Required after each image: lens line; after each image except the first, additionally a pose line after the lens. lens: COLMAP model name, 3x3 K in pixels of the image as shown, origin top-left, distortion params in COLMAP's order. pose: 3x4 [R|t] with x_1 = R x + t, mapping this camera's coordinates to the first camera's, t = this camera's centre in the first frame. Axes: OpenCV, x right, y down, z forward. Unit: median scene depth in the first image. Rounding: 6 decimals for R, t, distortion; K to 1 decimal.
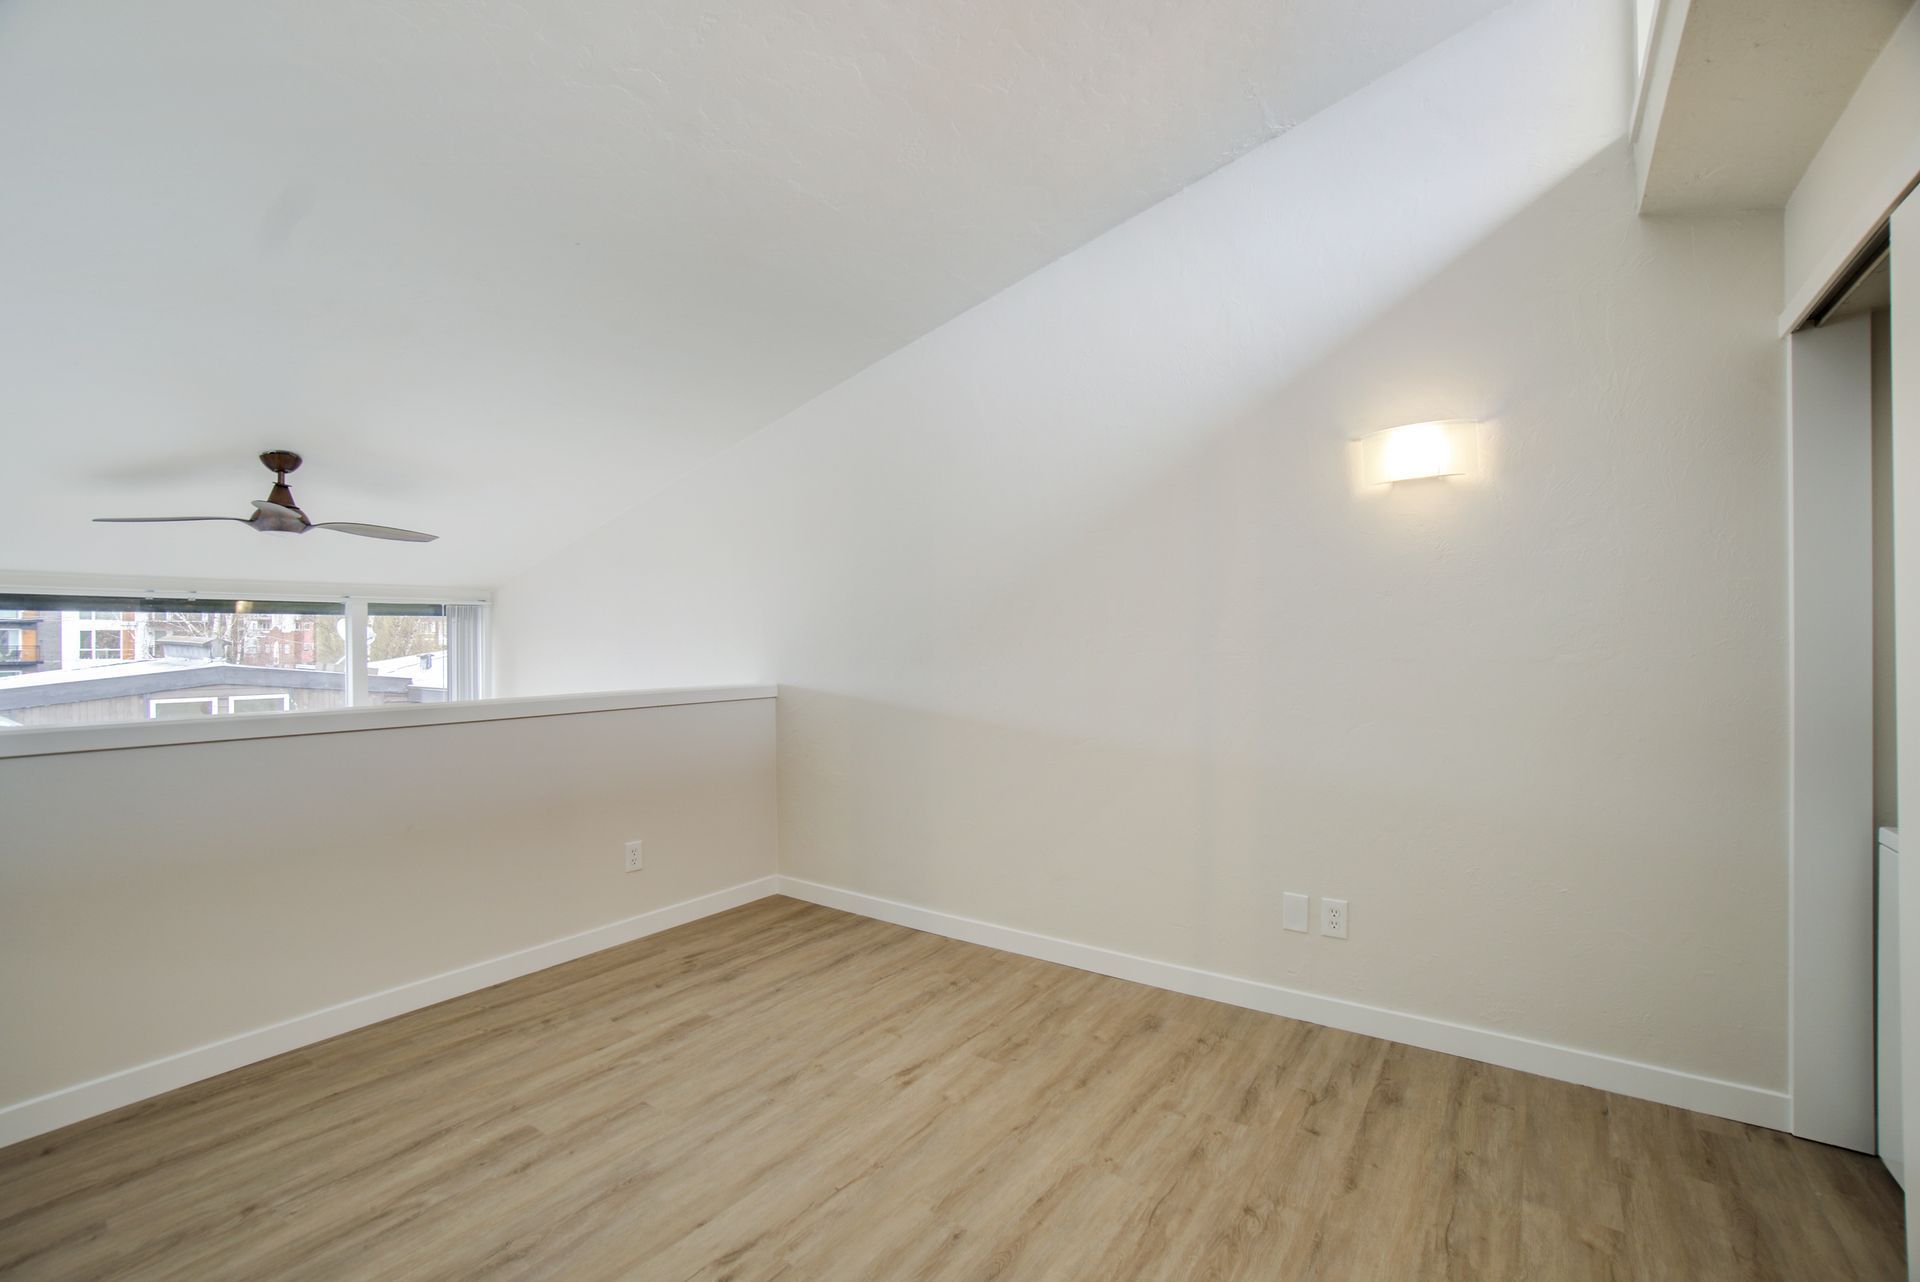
lens RADIAL K [[840.4, 0, 951.0], [0, 840.4, 643.4], [0, 0, 1]] dist [-0.063014, 0.022043]
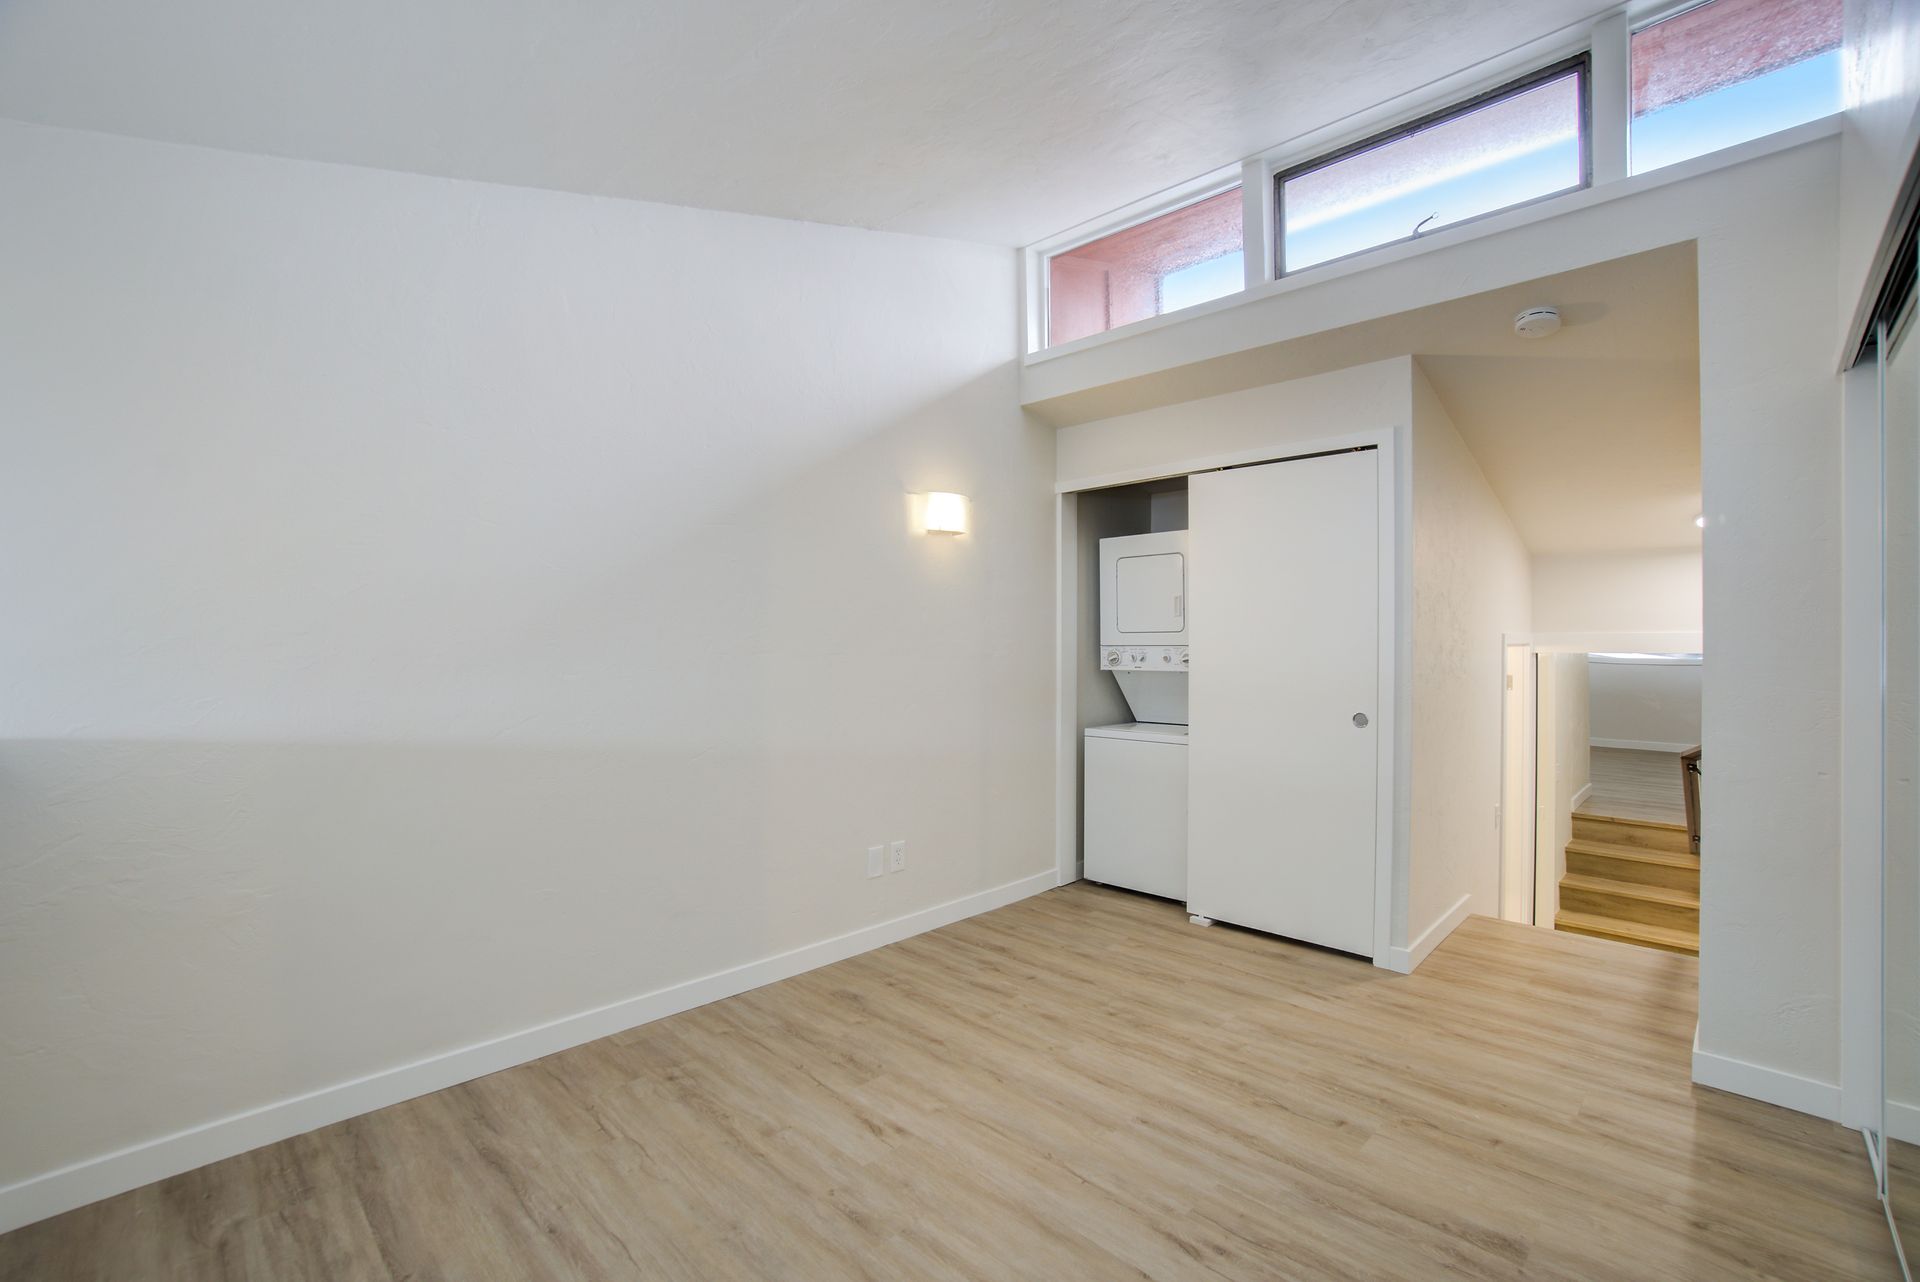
lens RADIAL K [[840.4, 0, 951.0], [0, 840.4, 643.4], [0, 0, 1]] dist [-0.063014, 0.022043]
pose [[0.157274, 0.006909, 0.987531, -0.889946], [0.001587, 0.999972, -0.007249, 0.007998], [-0.987554, 0.002707, 0.157259, 0.764408]]
